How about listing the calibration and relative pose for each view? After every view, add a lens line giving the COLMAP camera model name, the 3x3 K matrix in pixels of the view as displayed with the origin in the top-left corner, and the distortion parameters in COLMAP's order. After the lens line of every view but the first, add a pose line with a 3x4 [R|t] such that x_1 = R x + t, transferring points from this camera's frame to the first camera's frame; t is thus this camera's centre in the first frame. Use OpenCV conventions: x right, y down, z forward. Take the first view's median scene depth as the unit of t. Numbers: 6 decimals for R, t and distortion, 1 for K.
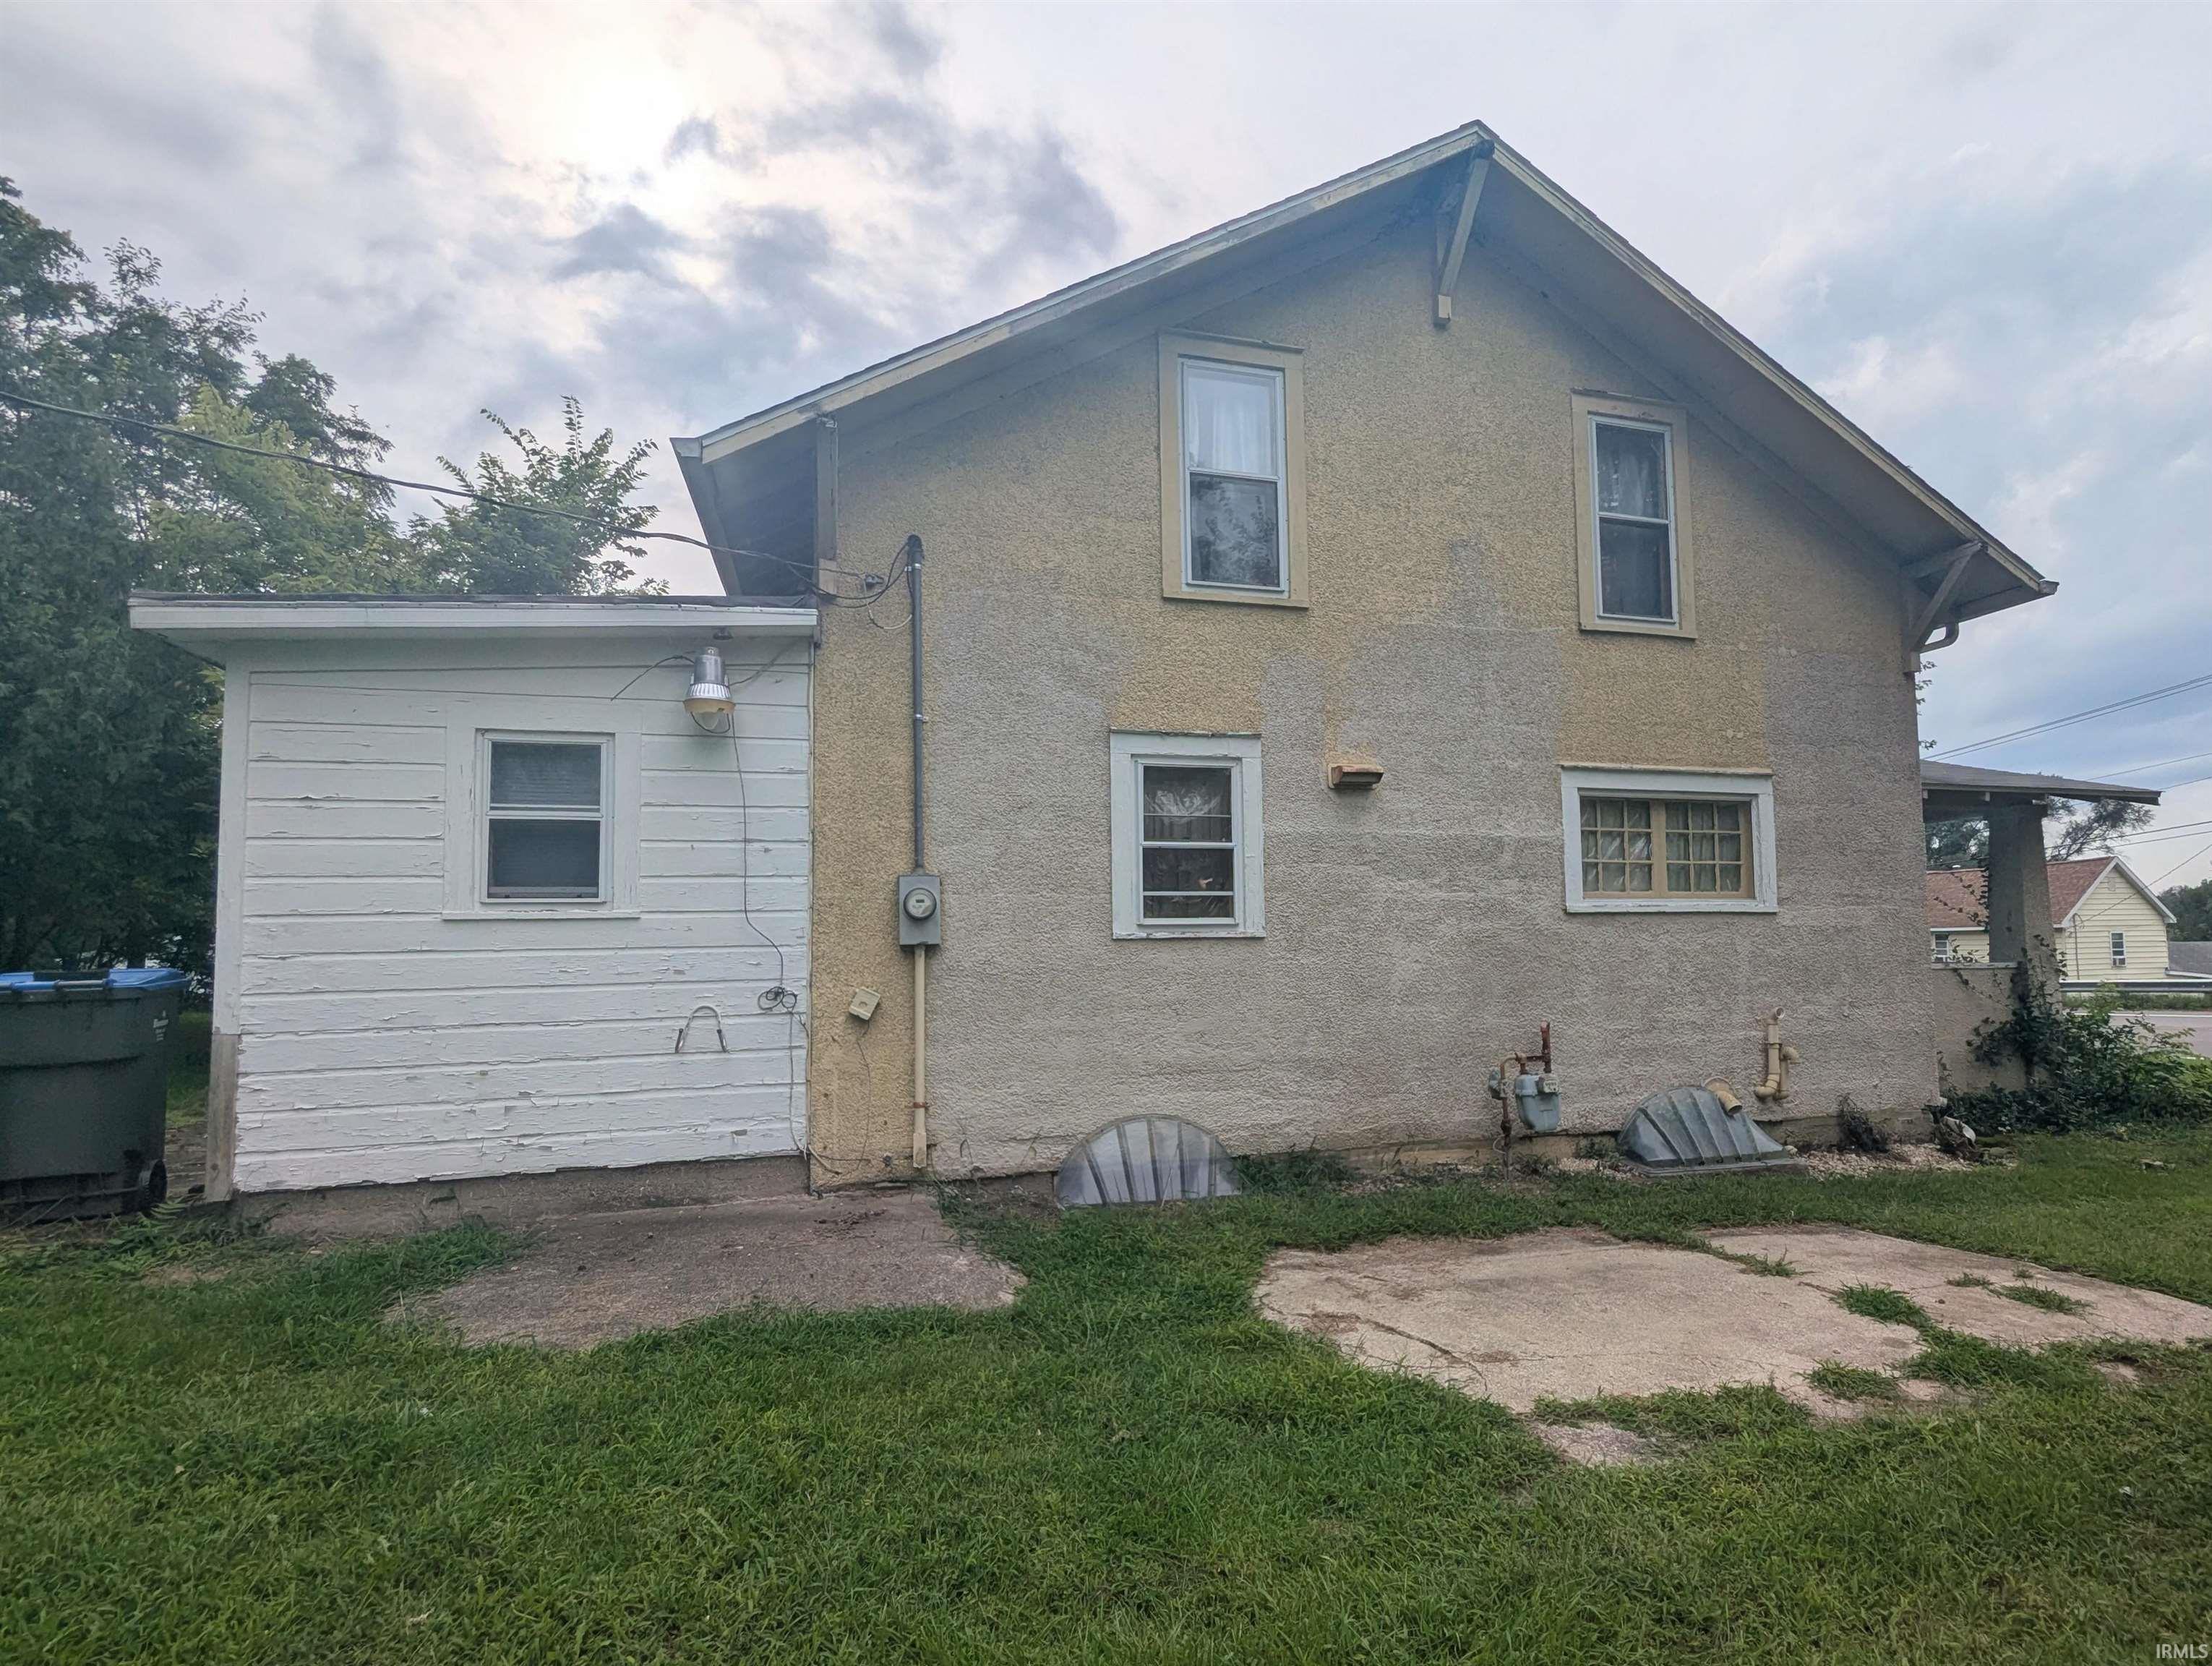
lens RADIAL K [[1161.9, 0, 1106.0], [0, 1161.9, 833.0], [0, 0, 1]] dist [-0.000498, -0.000793]
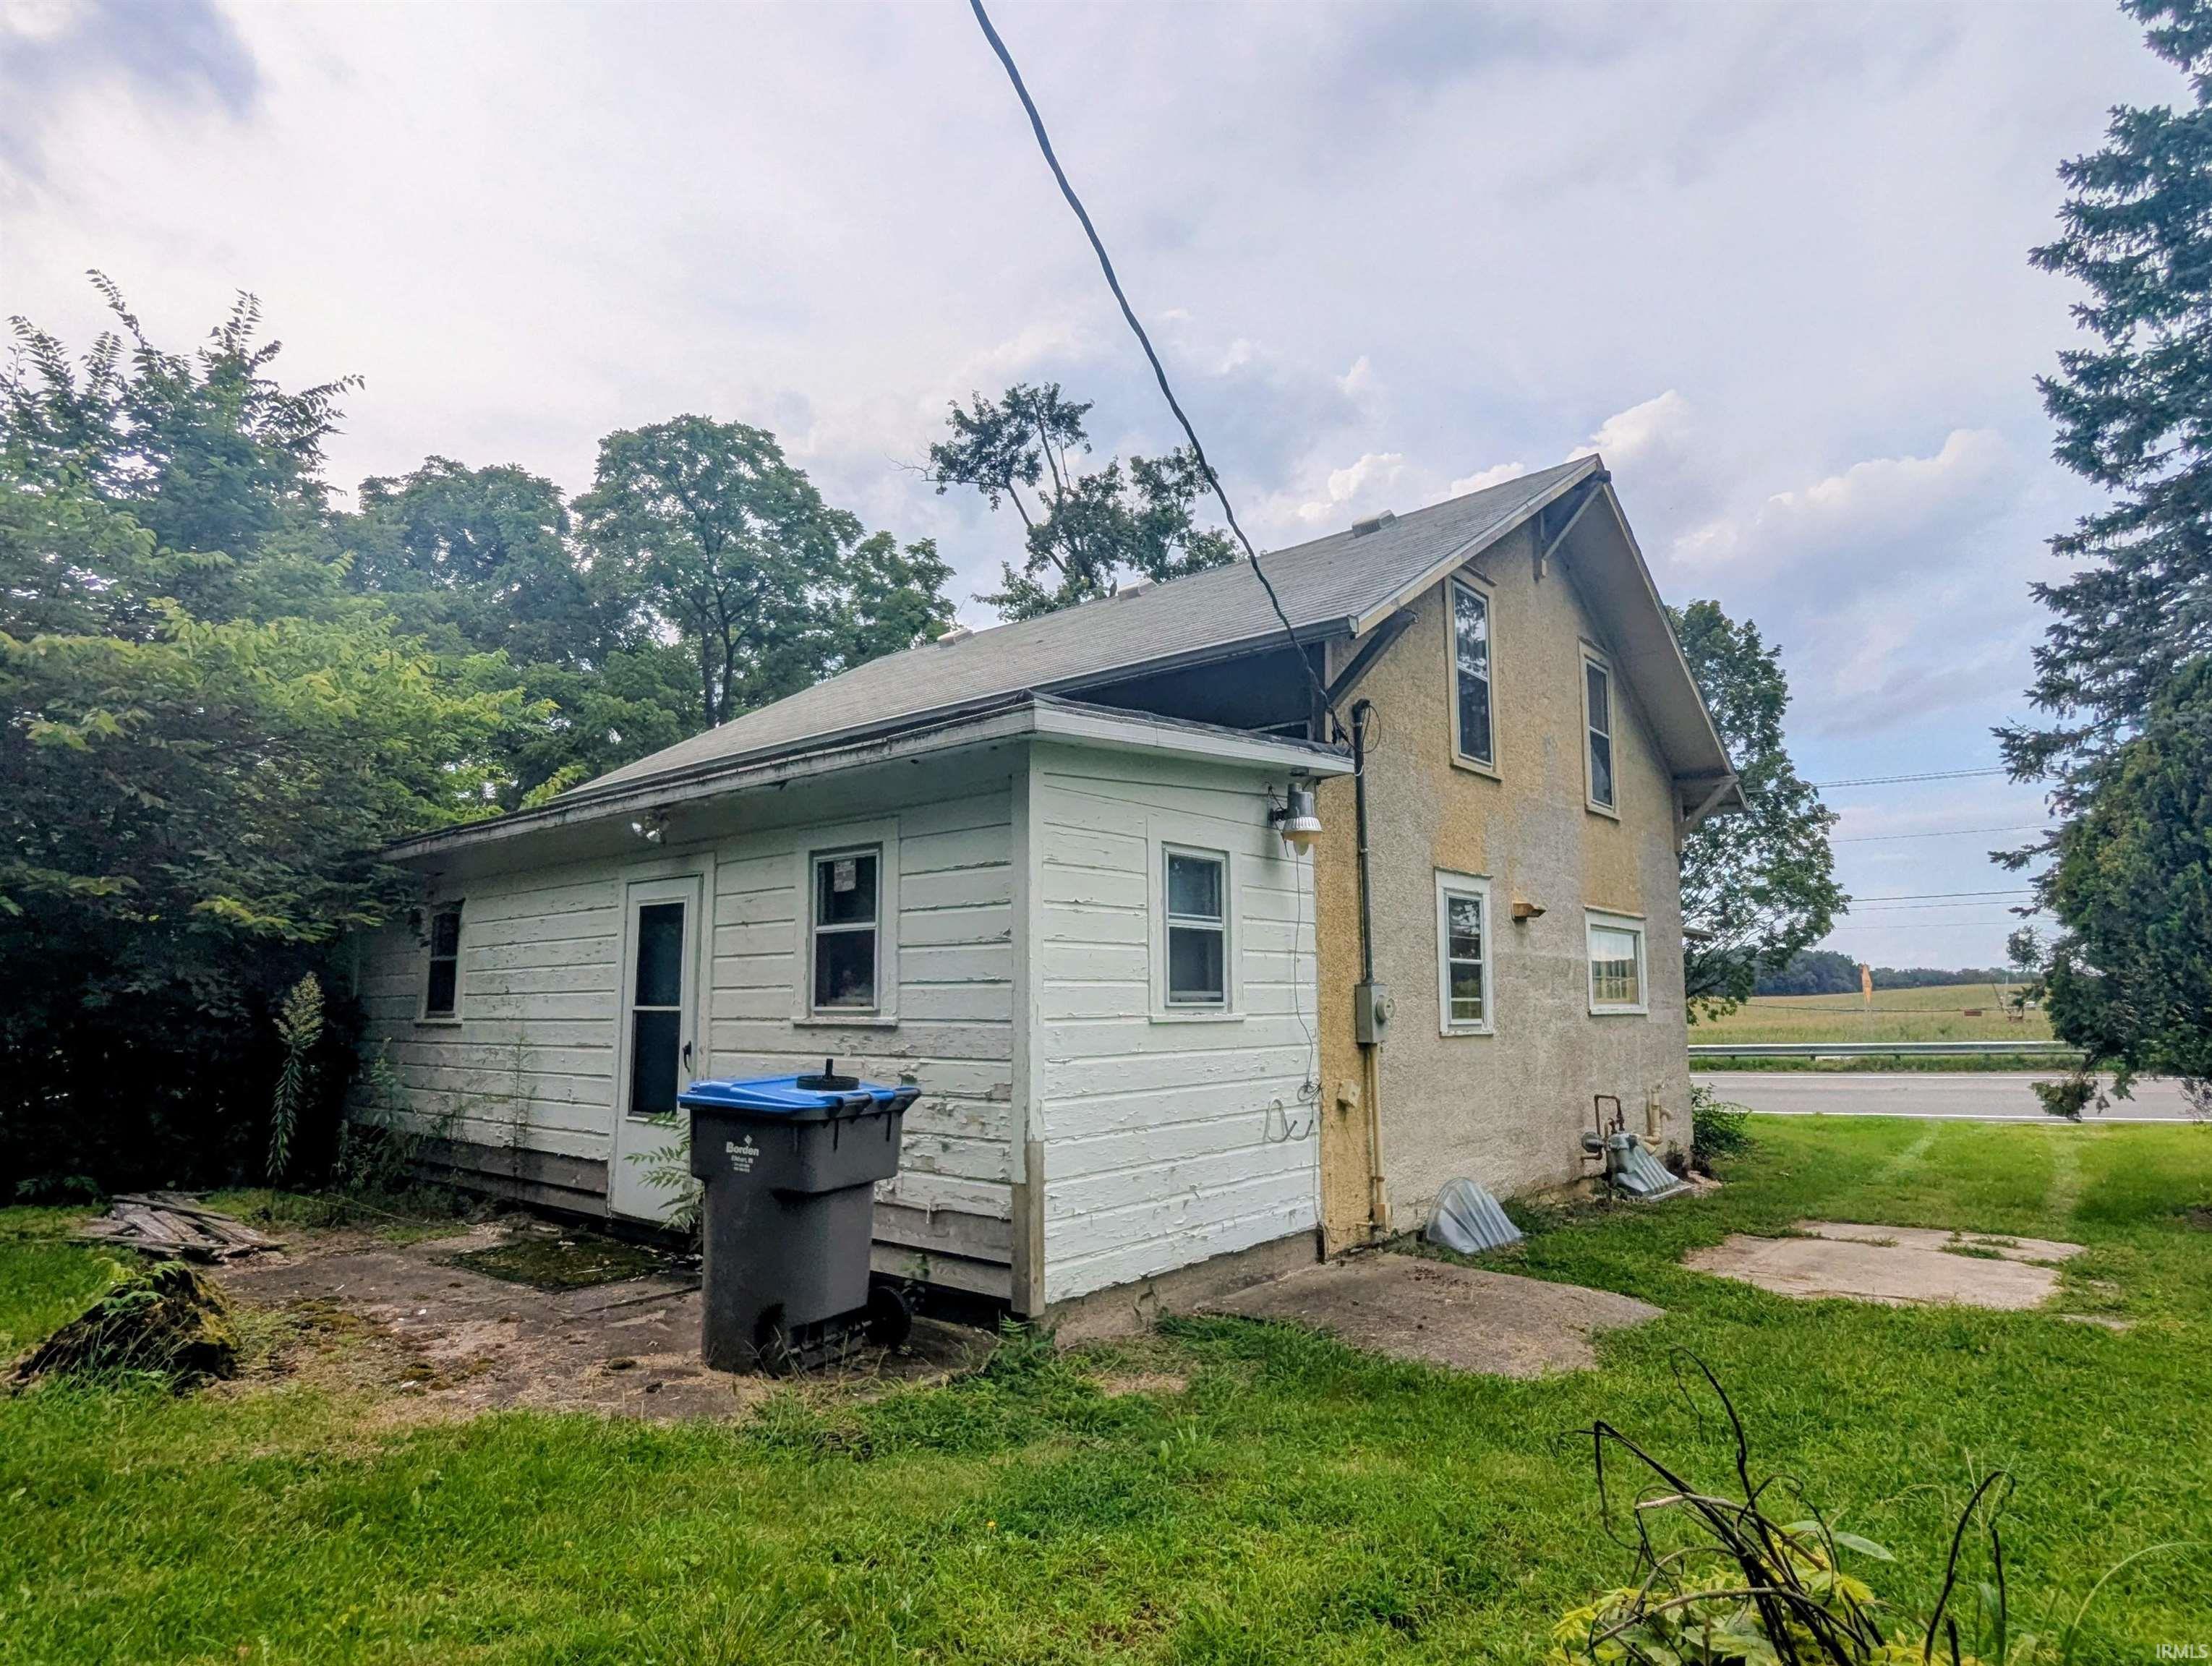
lens RADIAL K [[1161.7, 0, 1106.0], [0, 1161.7, 833.0], [0, 0, 1]] dist [-0.000498, -0.000793]
pose [[0.875037, 0.074749, 0.478250, -1.032981], [-0.034165, 0.995078, -0.093018, 0.003808], [-0.482849, 0.065055, 0.873284, 0.087727]]
